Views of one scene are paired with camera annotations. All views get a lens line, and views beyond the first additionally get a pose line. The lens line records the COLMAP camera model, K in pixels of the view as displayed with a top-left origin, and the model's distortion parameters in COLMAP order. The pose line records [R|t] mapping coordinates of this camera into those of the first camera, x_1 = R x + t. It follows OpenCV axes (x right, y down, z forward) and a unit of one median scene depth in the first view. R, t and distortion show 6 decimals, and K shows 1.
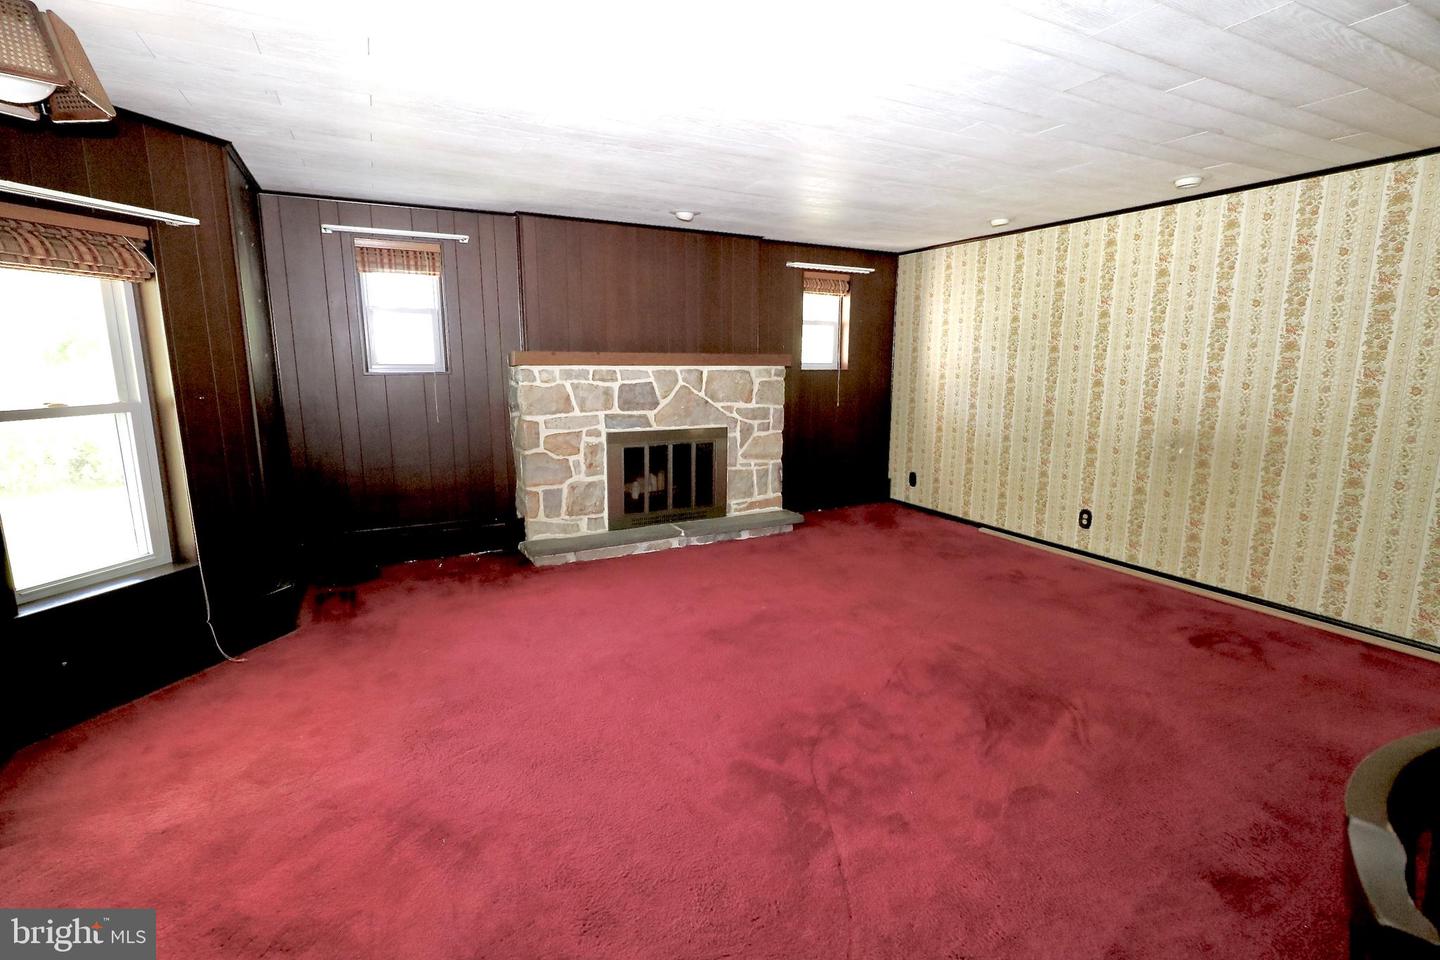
lens RADIAL K [[667.1, 0, 728.7], [0, 667.1, 470.6], [0, 0, 1]] dist [0.004405, 0.000462]
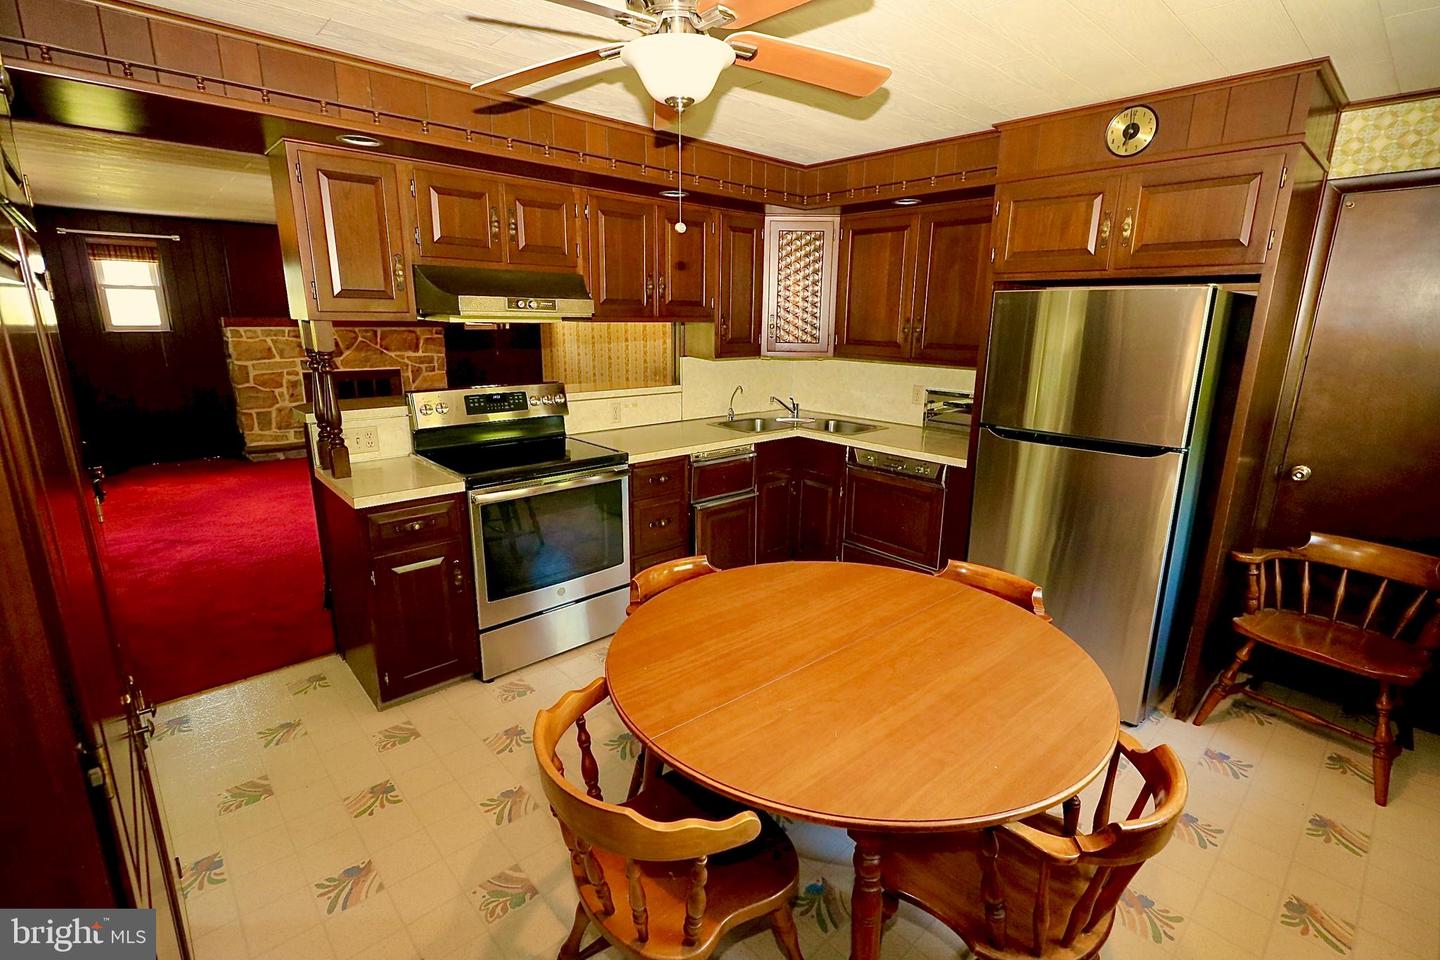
lens RADIAL K [[667.1, 0, 727.7], [0, 667.1, 472.5], [0, 0, 1]] dist [0.004405, 0.000462]
pose [[0.965175, -0.051120, 0.256561, 0.328621], [0.033183, 0.996723, 0.073767, 0.083998], [-0.259491, -0.062684, 0.963709, -0.677073]]
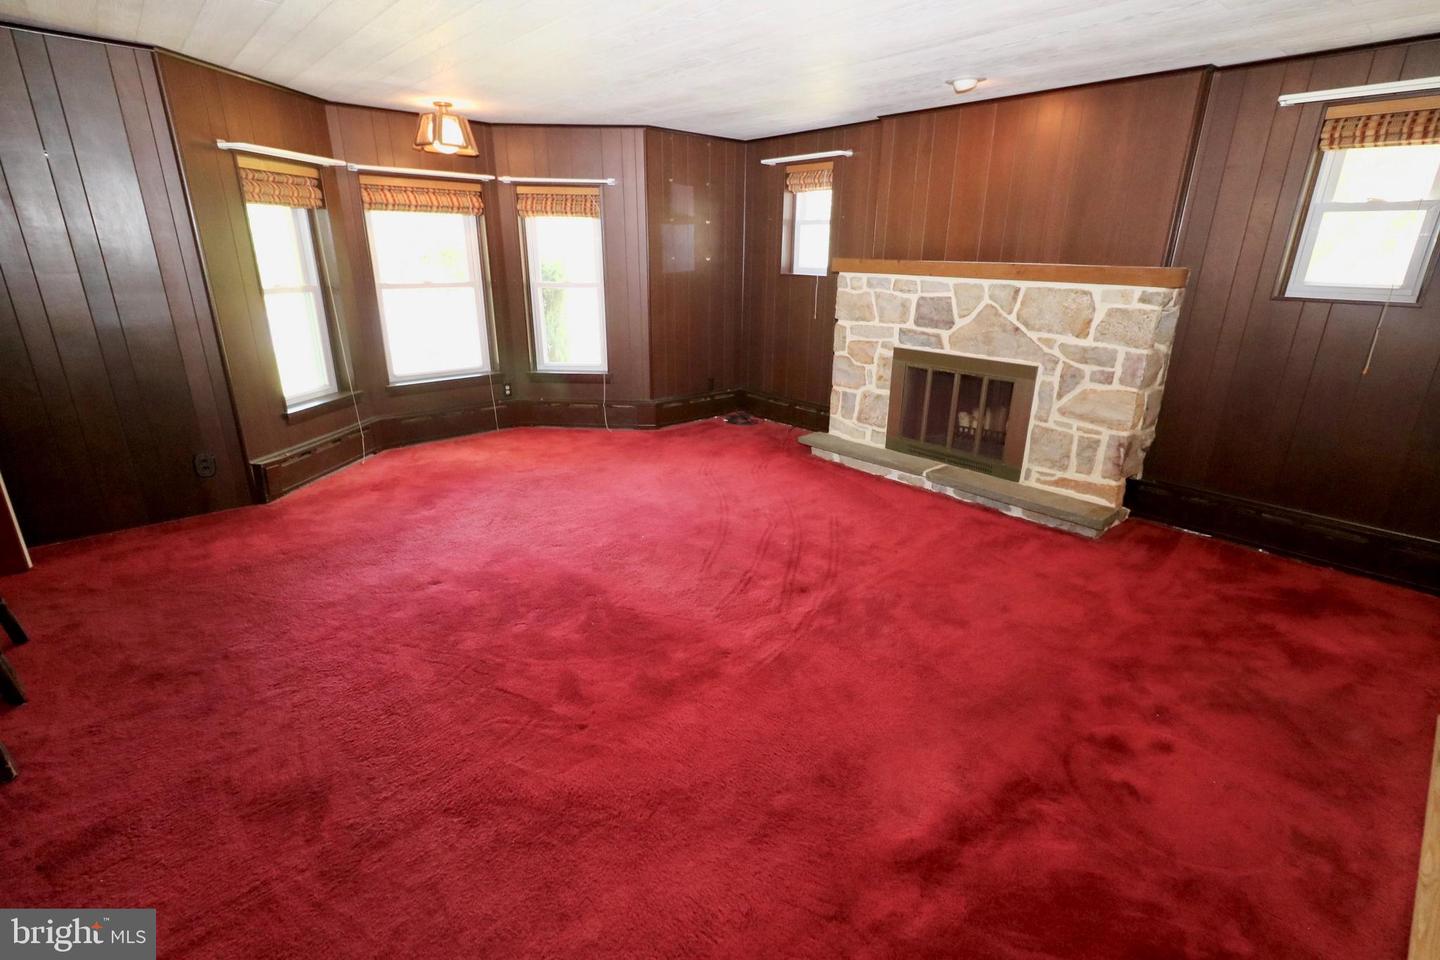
lens RADIAL K [[667.1, 0, 728.0], [0, 667.1, 471.4], [0, 0, 1]] dist [0.004405, 0.000462]
pose [[0.248669, 0.307001, -0.918648, 0.675398], [-0.174237, 0.947146, 0.269360, -0.101474], [0.952788, 0.093081, 0.289017, 0.497598]]
